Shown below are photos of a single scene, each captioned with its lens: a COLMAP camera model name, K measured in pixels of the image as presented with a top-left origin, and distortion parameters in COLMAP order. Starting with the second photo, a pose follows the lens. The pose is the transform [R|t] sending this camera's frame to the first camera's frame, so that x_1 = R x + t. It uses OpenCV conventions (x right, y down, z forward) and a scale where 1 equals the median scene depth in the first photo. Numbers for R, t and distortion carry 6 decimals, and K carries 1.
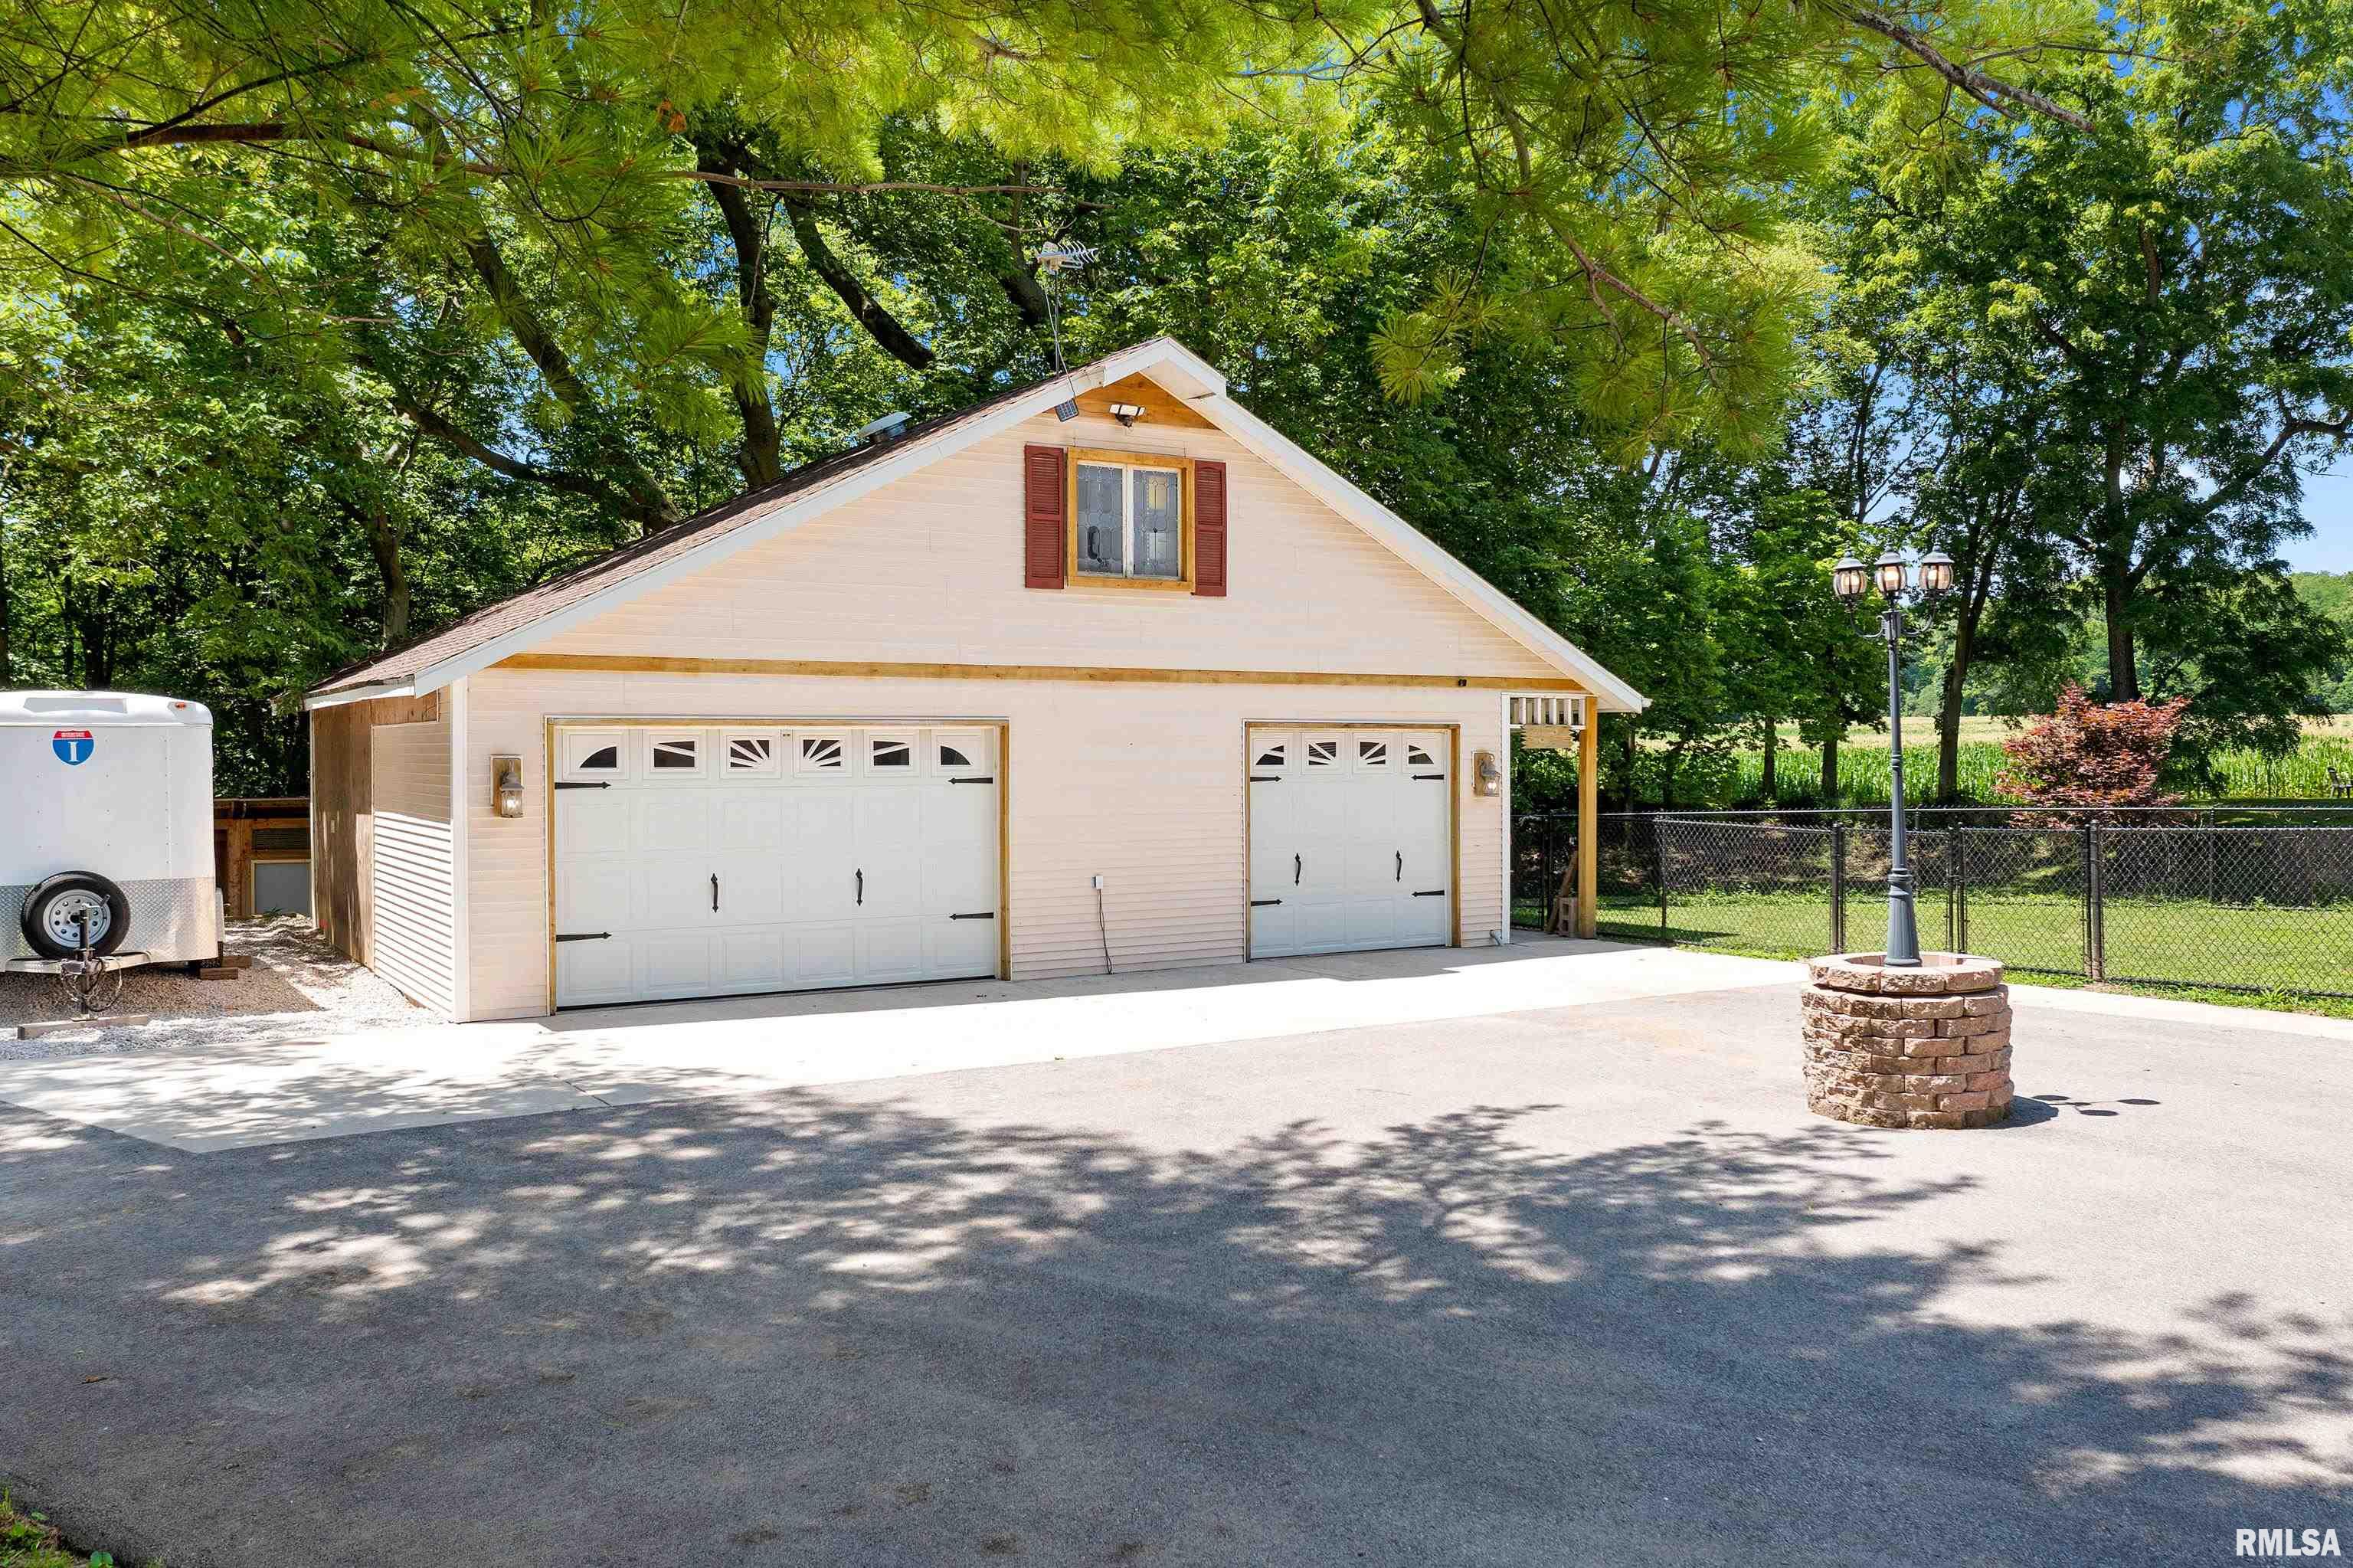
lens RADIAL K [[1869.4, 0, 1176.7], [0, 1869.4, 778.8], [0, 0, 1]] dist [-0.012189, -0.010467]
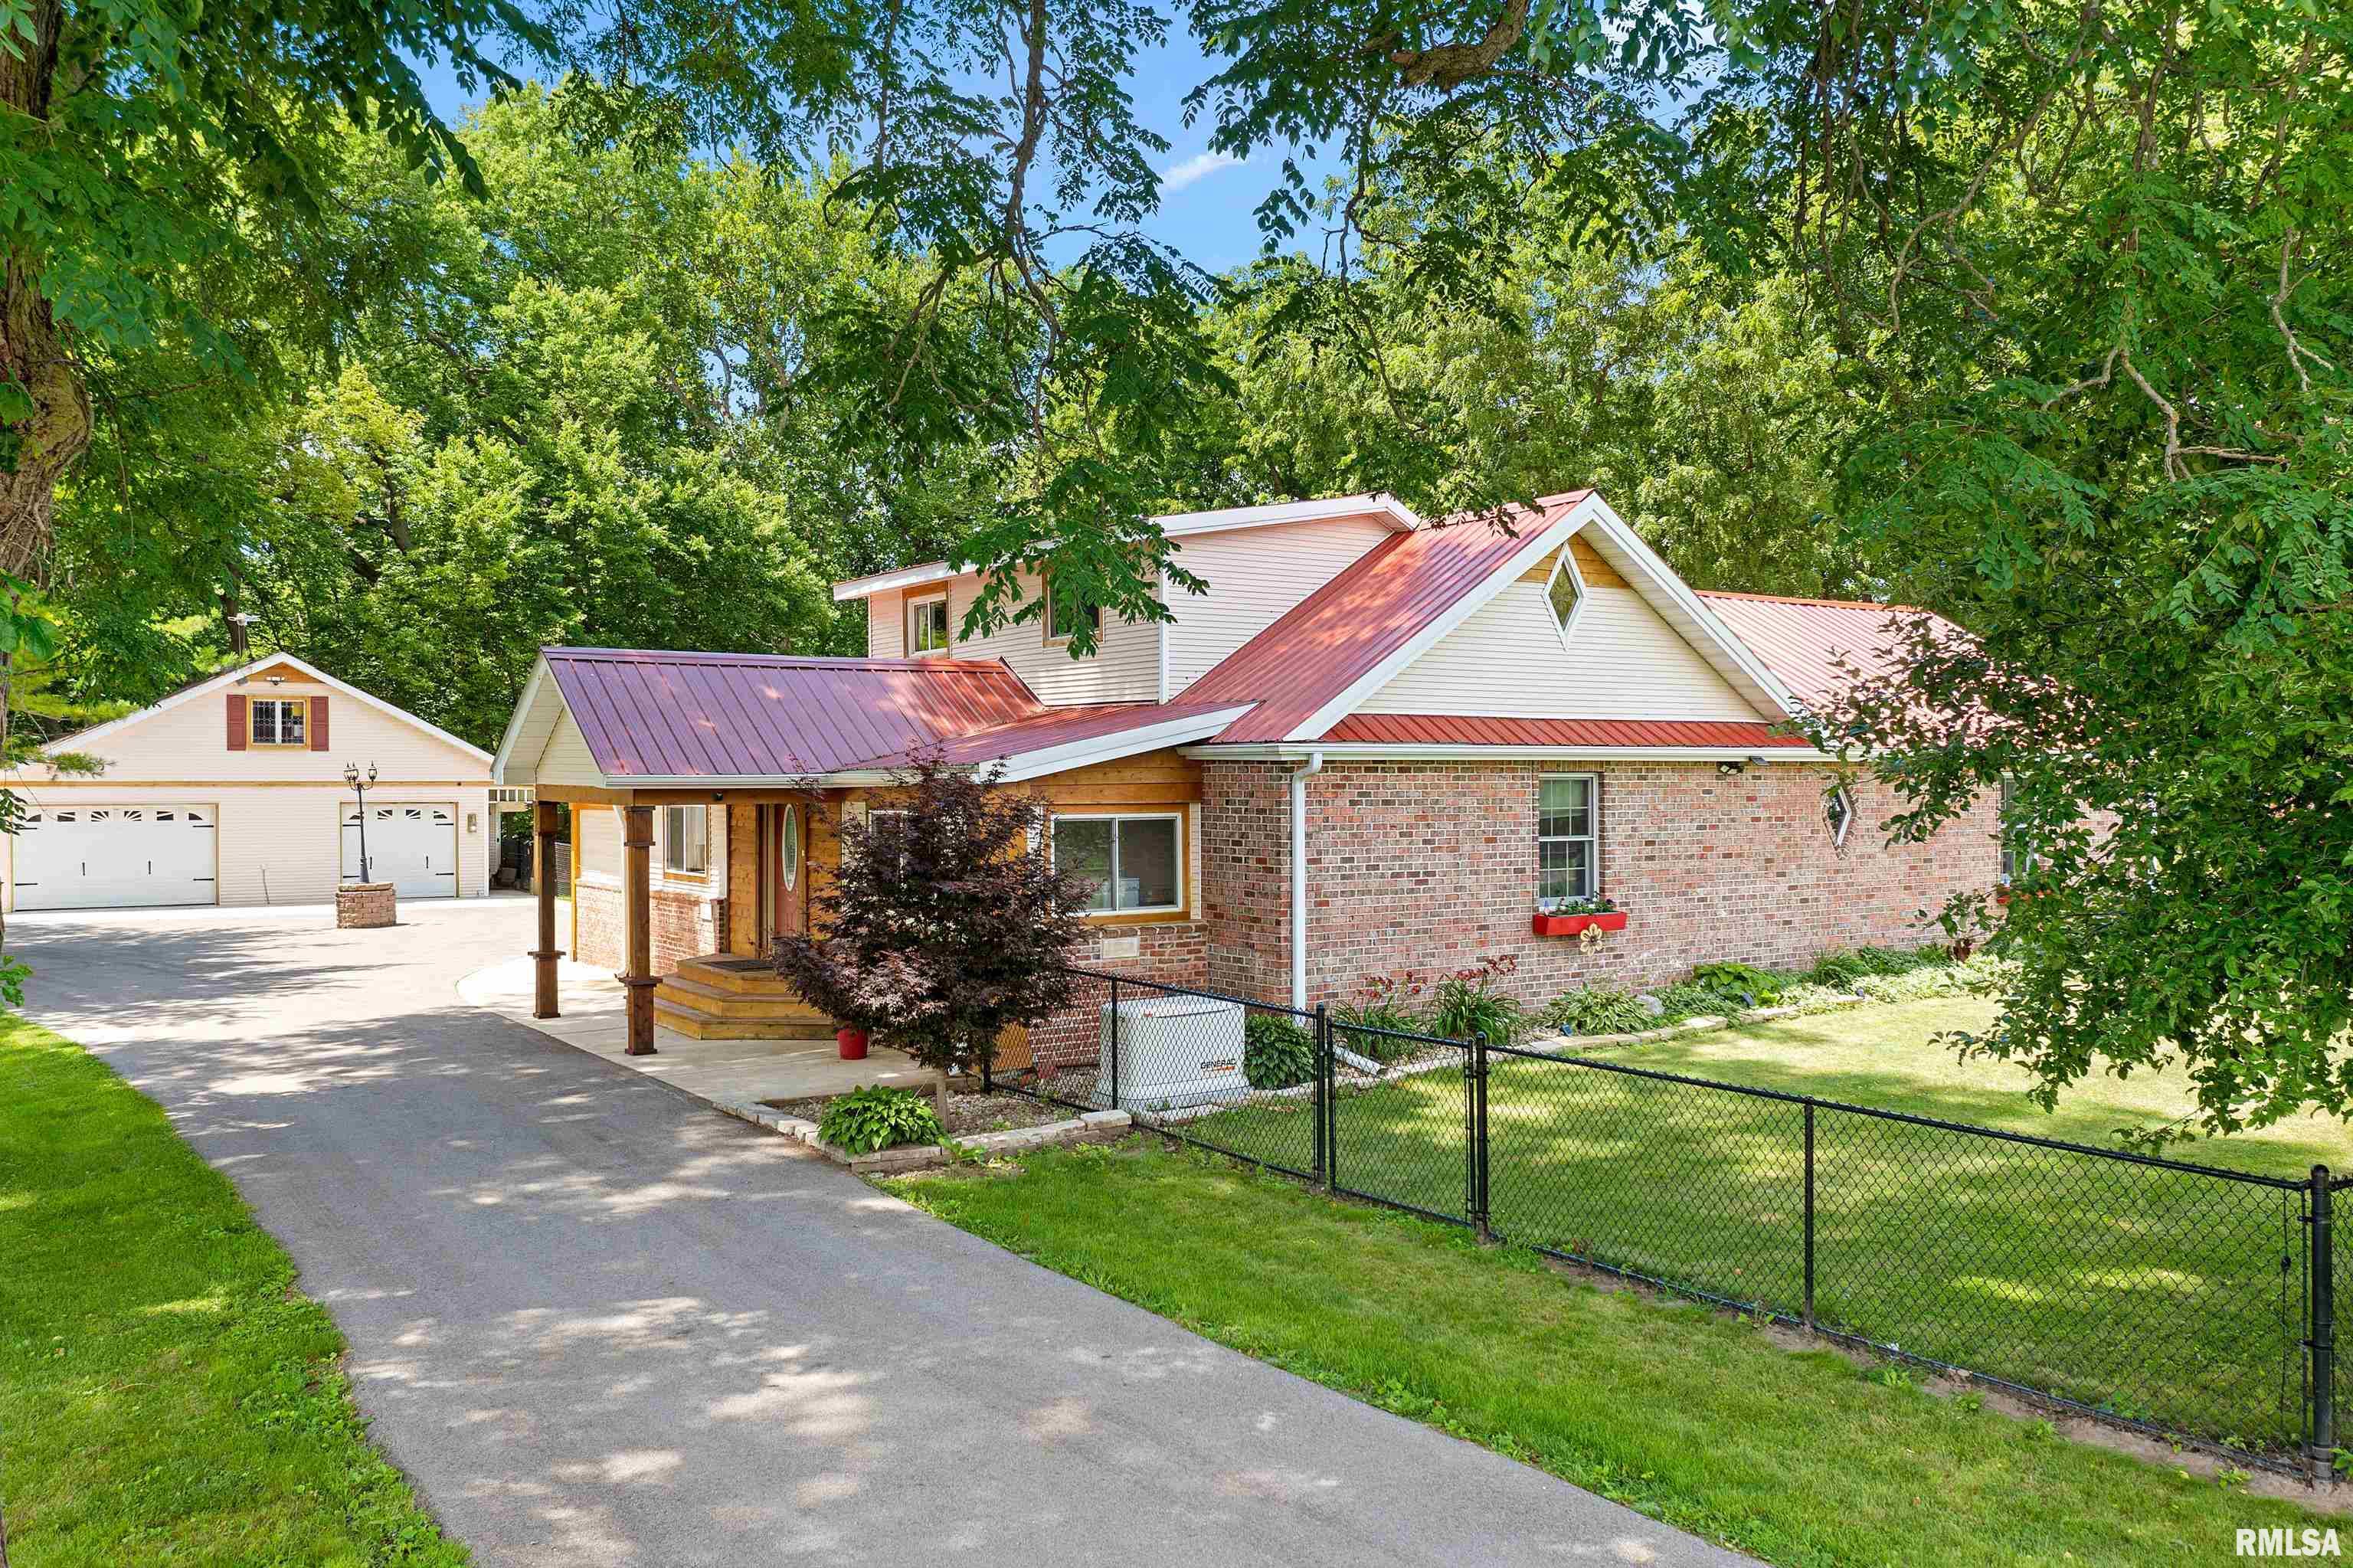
lens RADIAL K [[1869.4, 0, 1175.6], [0, 1869.4, 786.0], [0, 0, 1]] dist [-0.012189, -0.010467]
pose [[0.999993, -0.000280, 0.003759, 1.196513], [0.000336, 0.999890, -0.014808, -0.015679], [-0.003755, 0.014809, 0.999883, -1.534661]]
